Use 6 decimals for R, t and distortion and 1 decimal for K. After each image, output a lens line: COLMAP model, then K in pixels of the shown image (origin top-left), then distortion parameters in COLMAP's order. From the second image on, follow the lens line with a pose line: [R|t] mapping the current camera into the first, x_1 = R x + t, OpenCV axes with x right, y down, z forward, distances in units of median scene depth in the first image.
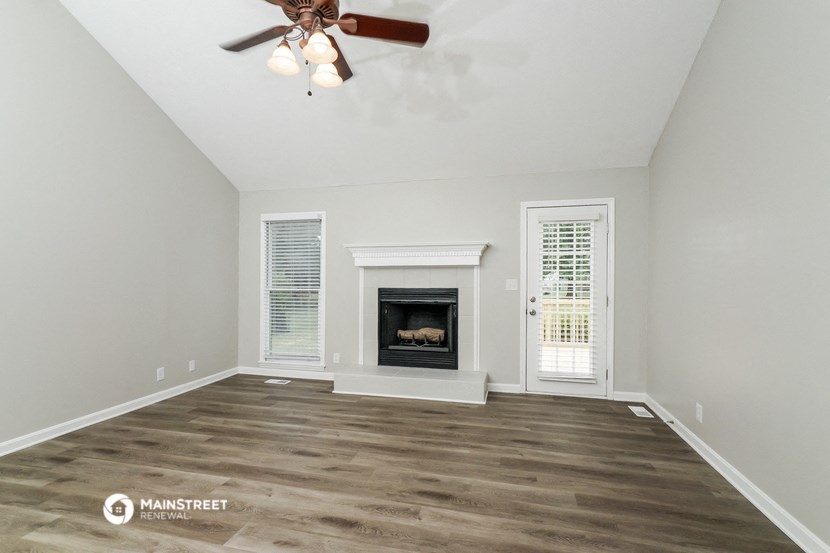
lens RADIAL K [[394.2, 0, 414.1], [0, 394.2, 284.2], [0, 0, 1]] dist [0.001370, 0.000479]
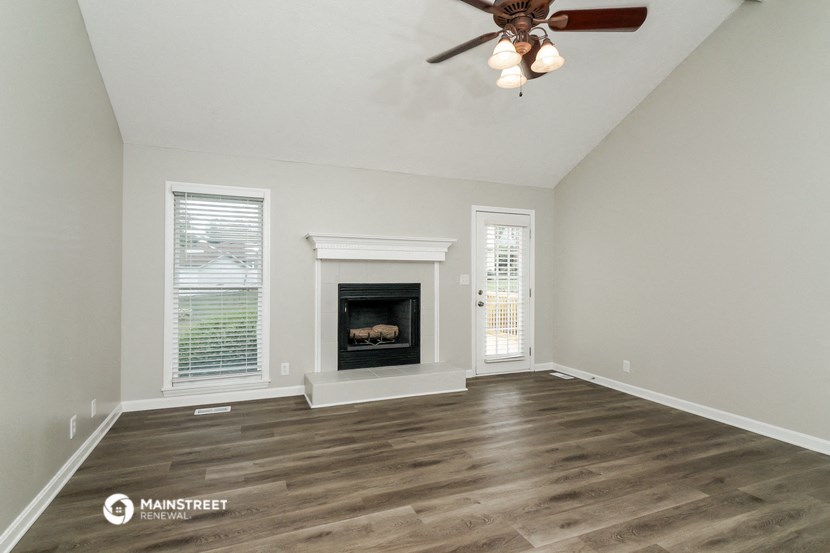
lens RADIAL K [[422.3, 0, 415.0], [0, 422.3, 276.5], [0, 0, 1]] dist [-0.001145, -0.000243]
pose [[0.799403, 0.001757, 0.600792, -0.577921], [0.001297, 0.999988, -0.004650, -0.001756], [-0.600793, 0.004496, 0.799392, 0.146292]]
